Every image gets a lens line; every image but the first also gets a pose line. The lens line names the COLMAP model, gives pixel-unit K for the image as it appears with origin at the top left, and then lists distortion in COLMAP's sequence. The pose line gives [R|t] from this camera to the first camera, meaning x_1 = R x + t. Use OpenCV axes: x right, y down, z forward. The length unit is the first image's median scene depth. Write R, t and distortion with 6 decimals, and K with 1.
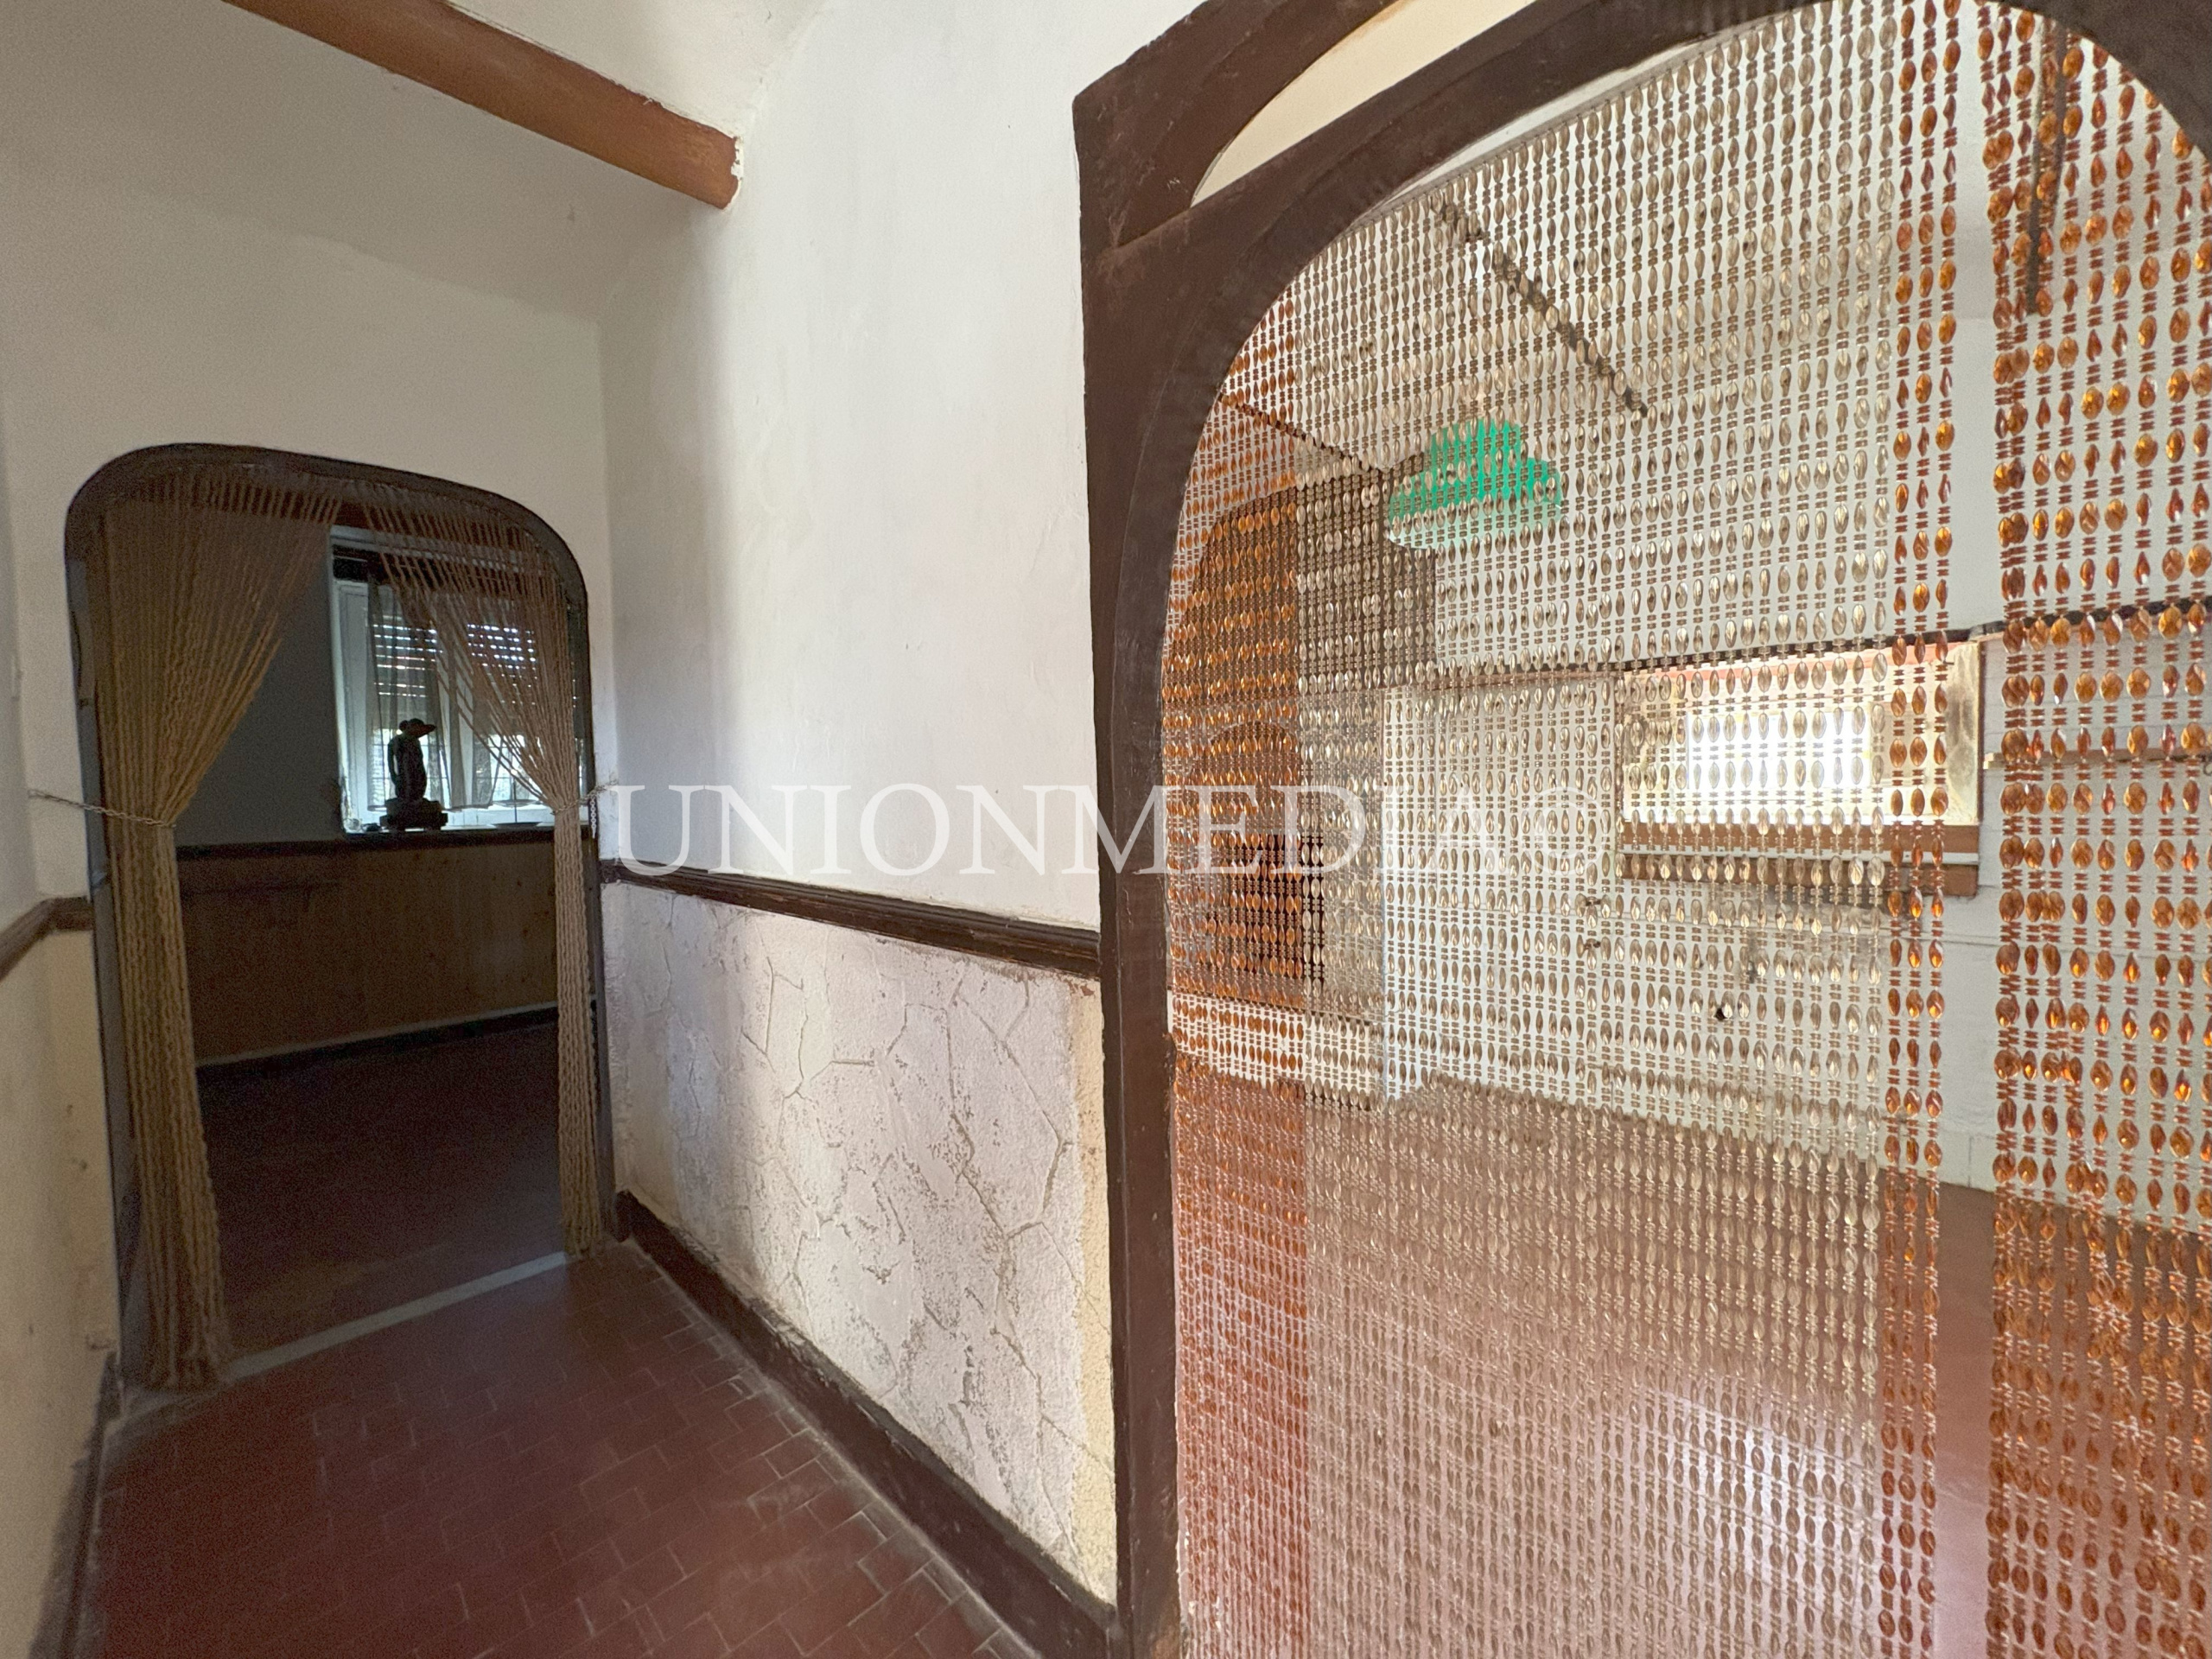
lens RADIAL K [[877.5, 0, 1108.7], [0, 877.5, 825.7], [0, 0, 1]] dist [0.001077, -0.000141]
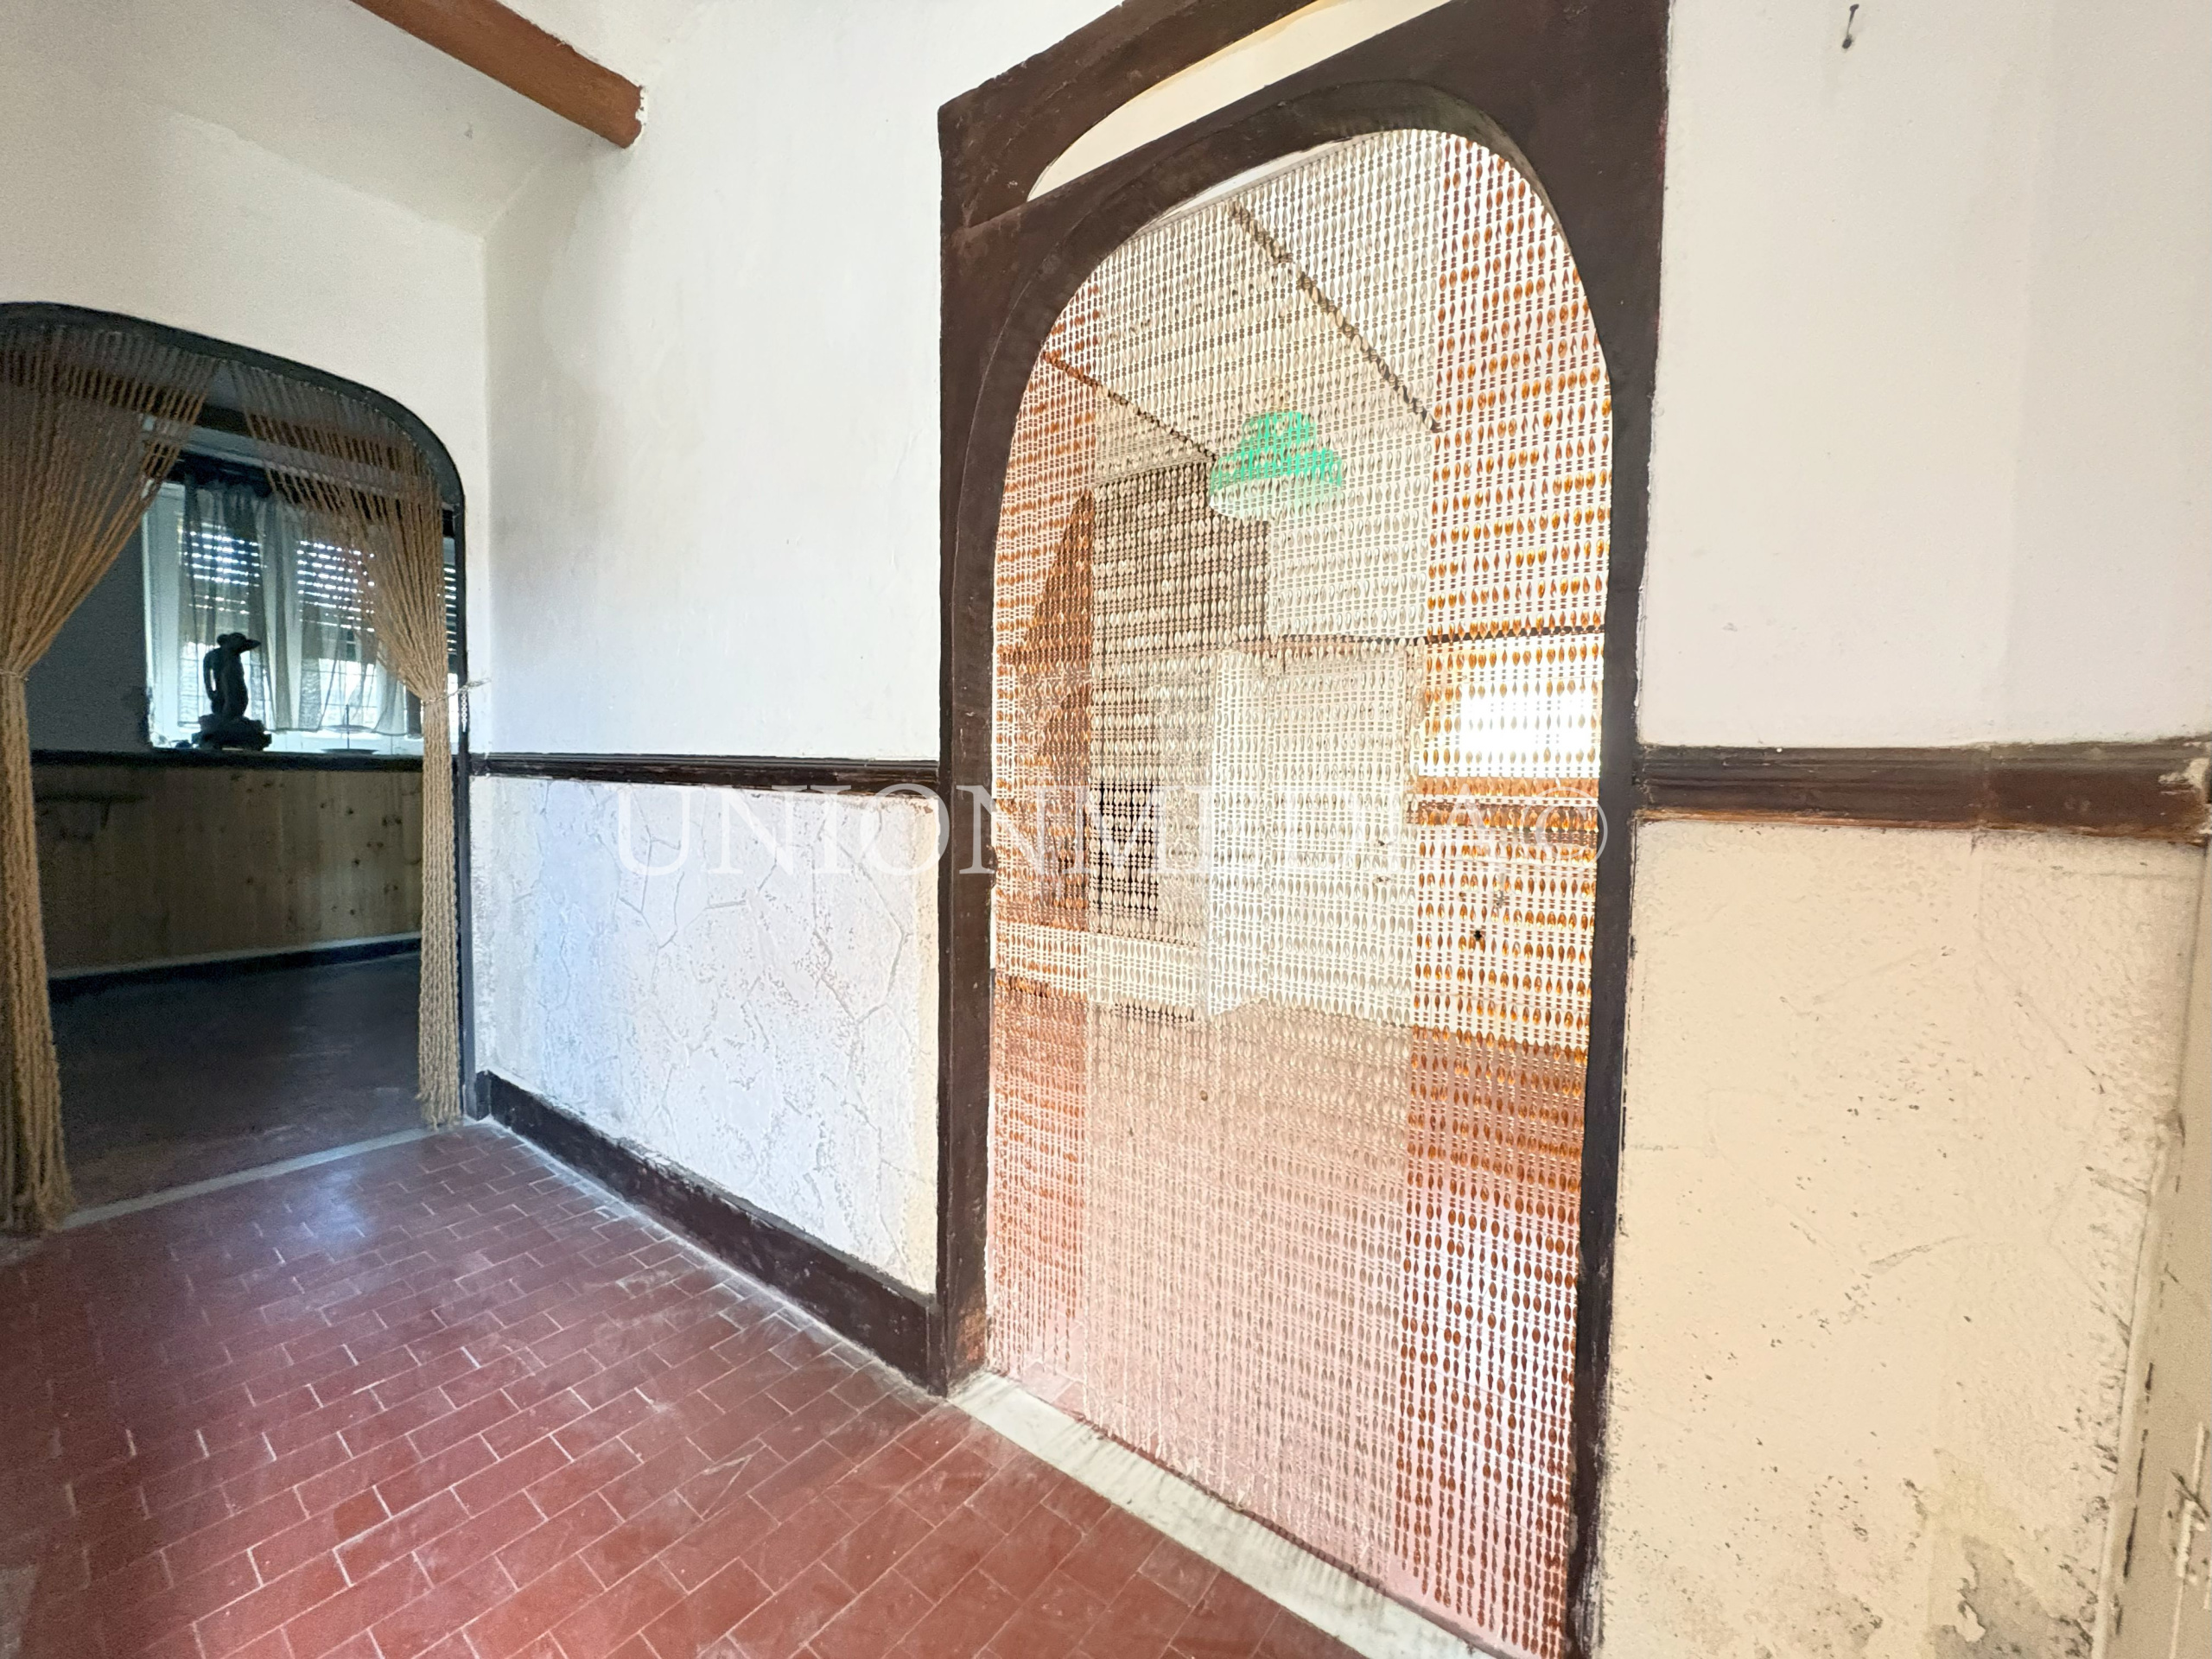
lens RADIAL K [[877.5, 0, 1108.7], [0, 877.5, 825.7], [0, 0, 1]] dist [0.001077, -0.000141]
pose [[0.989076, 0.033336, 0.143587, 0.042899], [-0.034224, 0.999407, 0.003720, 0.161142], [-0.143378, -0.008593, 0.989631, -0.242995]]
